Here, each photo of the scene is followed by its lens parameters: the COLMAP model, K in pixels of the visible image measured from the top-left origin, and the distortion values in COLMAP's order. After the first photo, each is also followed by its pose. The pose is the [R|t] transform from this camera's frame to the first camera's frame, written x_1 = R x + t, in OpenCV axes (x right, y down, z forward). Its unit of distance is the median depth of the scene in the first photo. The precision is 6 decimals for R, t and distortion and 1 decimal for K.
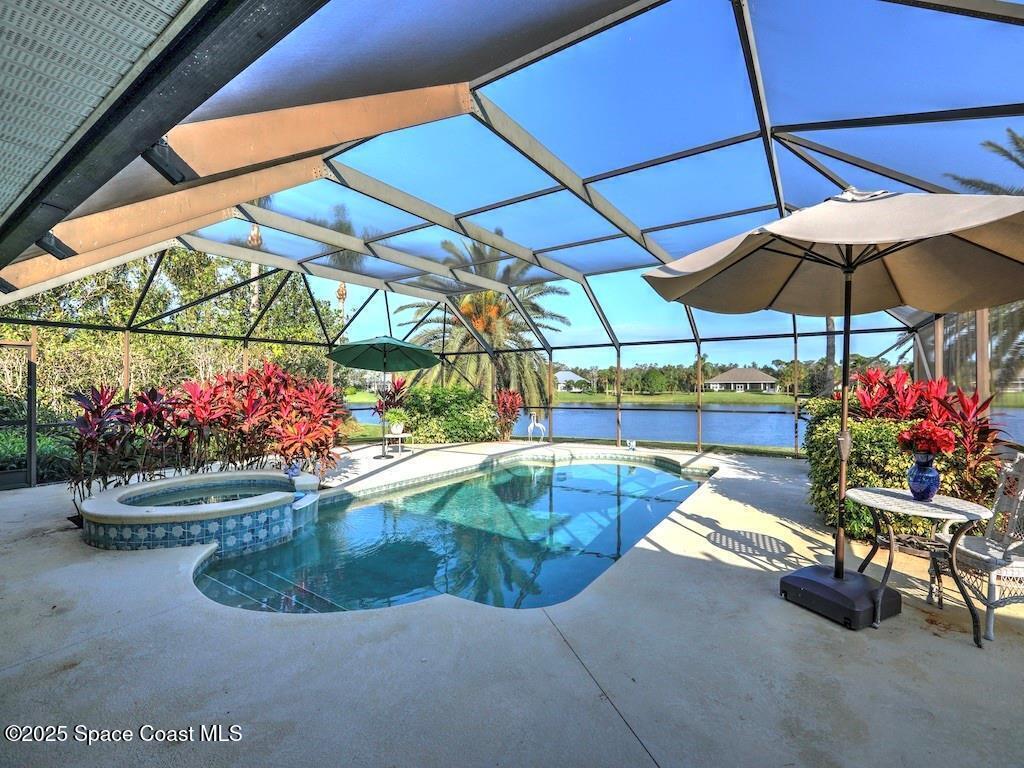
lens RADIAL K [[466.0, 0, 509.3], [0, 466.0, 382.8], [0, 0, 1]] dist [-0.030742, 0.005427]
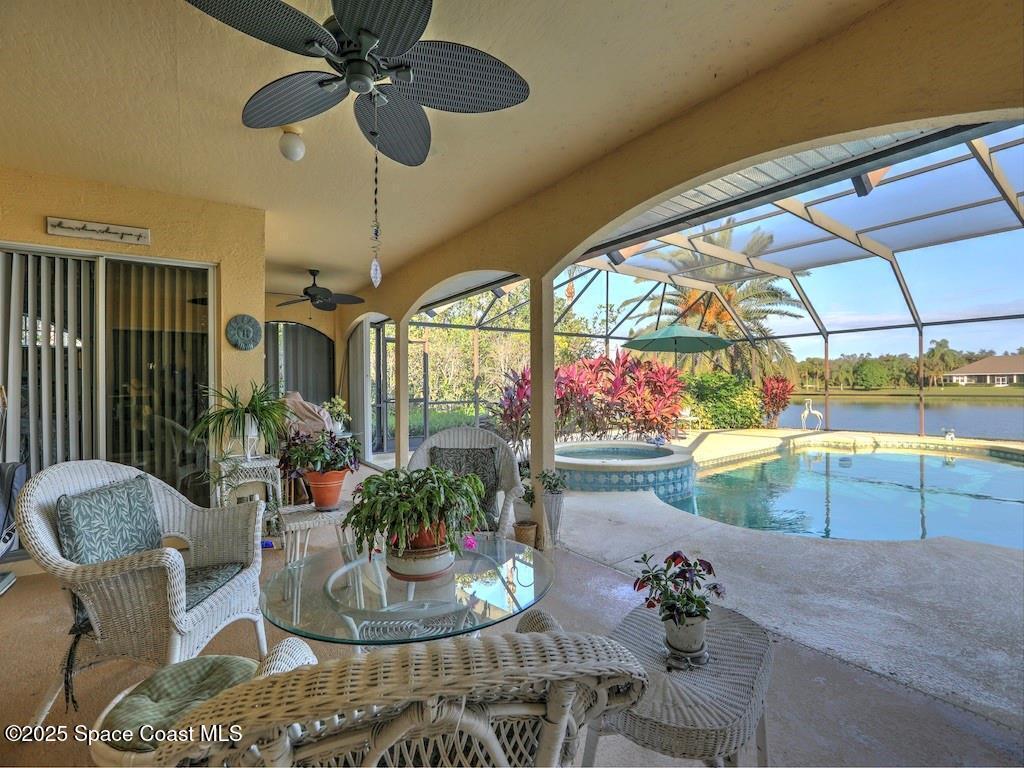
lens RADIAL K [[466.0, 0, 511.3], [0, 466.0, 383.2], [0, 0, 1]] dist [-0.030742, 0.005427]
pose [[0.940634, -0.006996, -0.339351, -0.215883], [0.009824, 0.999930, 0.006617, 0.018704], [0.339281, -0.009558, 0.940637, -0.111144]]
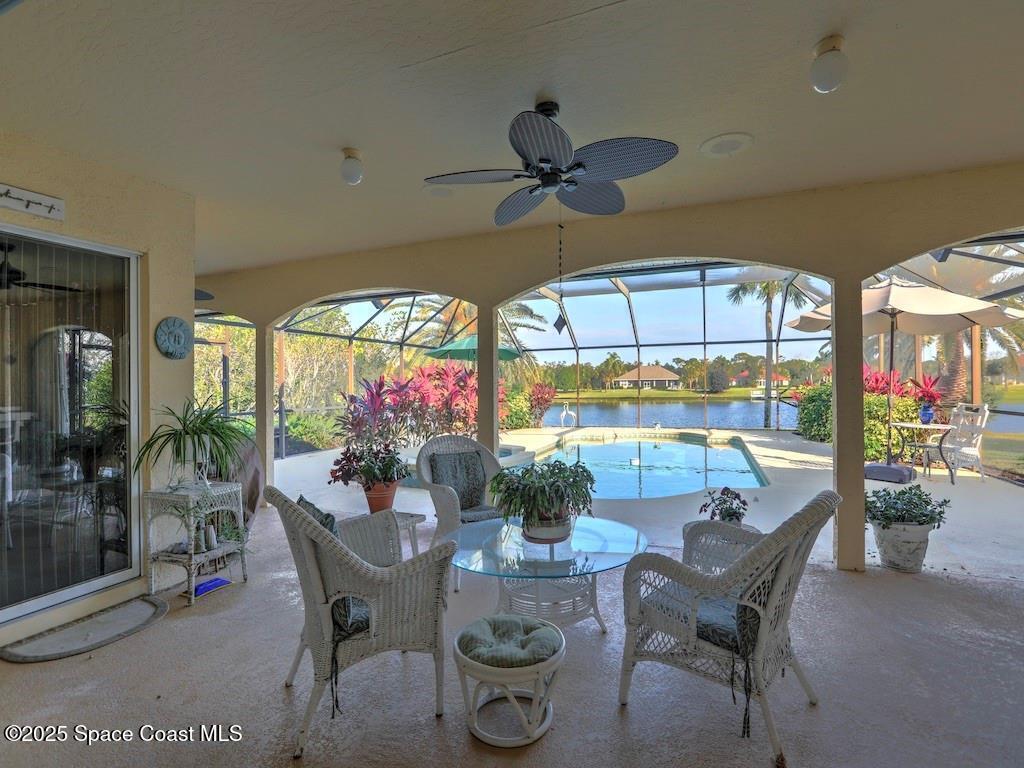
lens RADIAL K [[492.8, 0, 519.0], [0, 492.8, 381.2], [0, 0, 1]] dist [-0.022020, 0.001479]
pose [[0.972762, -0.006751, 0.231706, -0.373381], [0.006988, 0.999976, -0.000204, 0.010035], [-0.231699, 0.001818, 0.972786, -0.197516]]
